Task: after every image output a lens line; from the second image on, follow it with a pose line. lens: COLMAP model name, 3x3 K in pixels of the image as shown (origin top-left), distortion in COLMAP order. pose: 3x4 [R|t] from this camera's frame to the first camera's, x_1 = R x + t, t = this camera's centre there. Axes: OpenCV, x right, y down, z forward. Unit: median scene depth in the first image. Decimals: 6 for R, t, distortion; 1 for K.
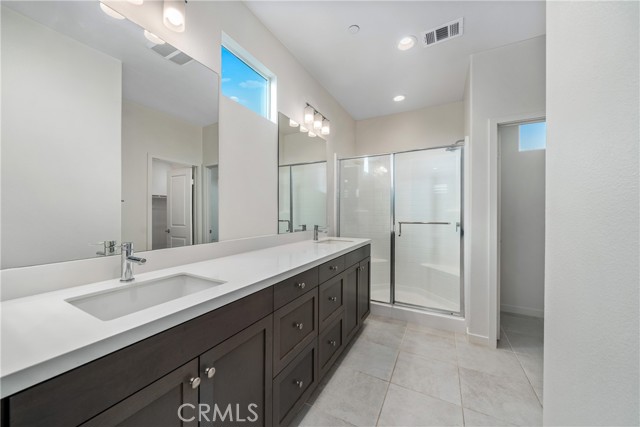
lens RADIAL K [[234.2, 0, 318.7], [0, 234.2, 216.3], [0, 0, 1]] dist [0.000196, -0.000114]
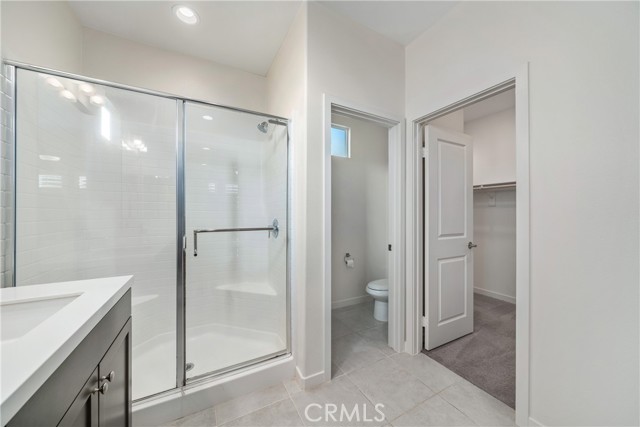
lens RADIAL K [[218.8, 0, 317.1], [0, 218.8, 215.6], [0, 0, 1]] dist [0.000005, -0.000028]
pose [[0.582644, -0.002101, 0.812725, 0.088967], [0.030134, 0.999365, -0.019020, 0.003997], [-0.812168, 0.035573, 0.582338, 0.455161]]
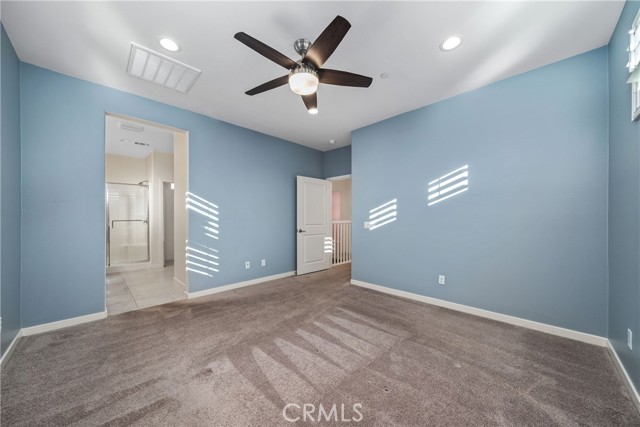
lens RADIAL K [[227.7, 0, 317.6], [0, 227.7, 216.5], [0, 0, 1]] dist [-0.008014, -0.000004]
pose [[0.310536, -0.000973, 0.950561, -0.883123], [0.003605, 0.999993, -0.000154, -0.001507], [-0.950555, 0.003475, 0.310538, -1.137438]]
